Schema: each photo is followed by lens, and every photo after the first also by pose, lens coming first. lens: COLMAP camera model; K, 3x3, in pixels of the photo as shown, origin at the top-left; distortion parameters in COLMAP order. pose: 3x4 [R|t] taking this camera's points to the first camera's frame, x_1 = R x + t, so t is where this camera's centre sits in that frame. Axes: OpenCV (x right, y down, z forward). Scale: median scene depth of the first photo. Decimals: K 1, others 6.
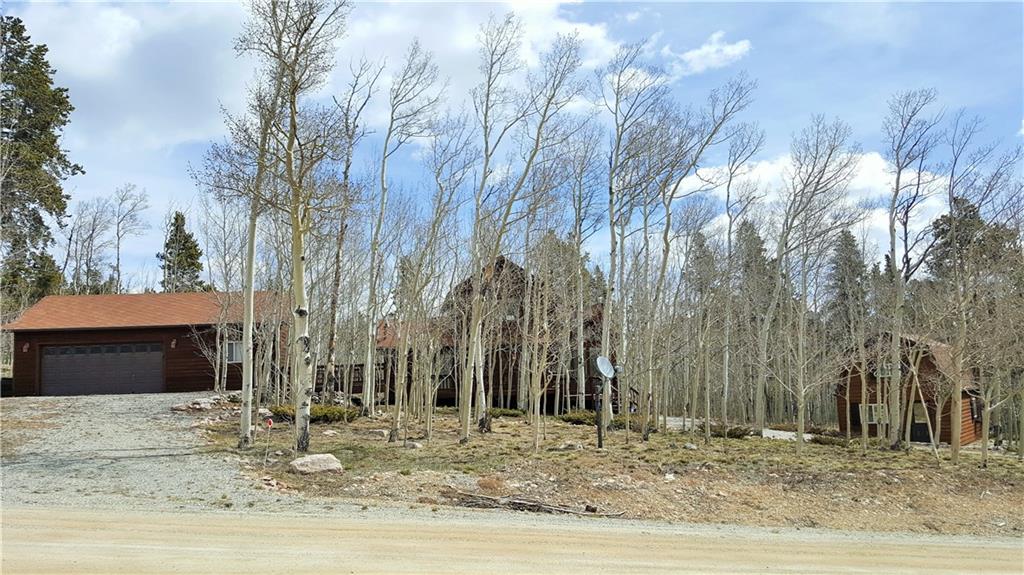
lens RADIAL K [[834.1, 0, 512.0], [0, 834.1, 287.5], [0, 0, 1]] dist [0.166714, -0.292373]
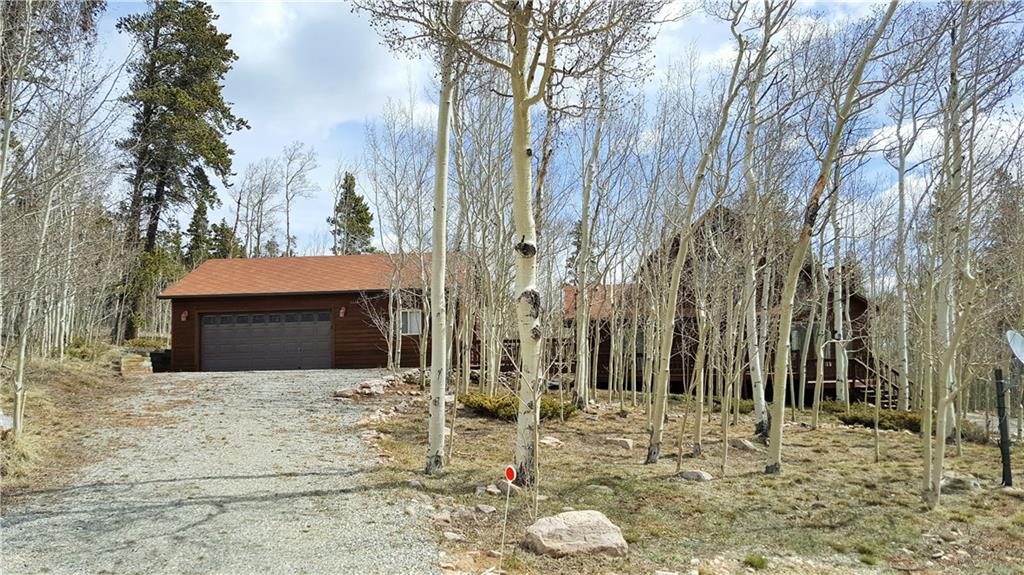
lens RADIAL K [[834.1, 0, 512.0], [0, 834.1, 287.5], [0, 0, 1]] dist [0.166714, -0.292373]
pose [[0.982286, -0.002982, -0.187362, -0.069084], [0.008564, 0.999543, 0.028985, 0.017929], [0.187190, -0.030076, 0.981863, 0.197075]]
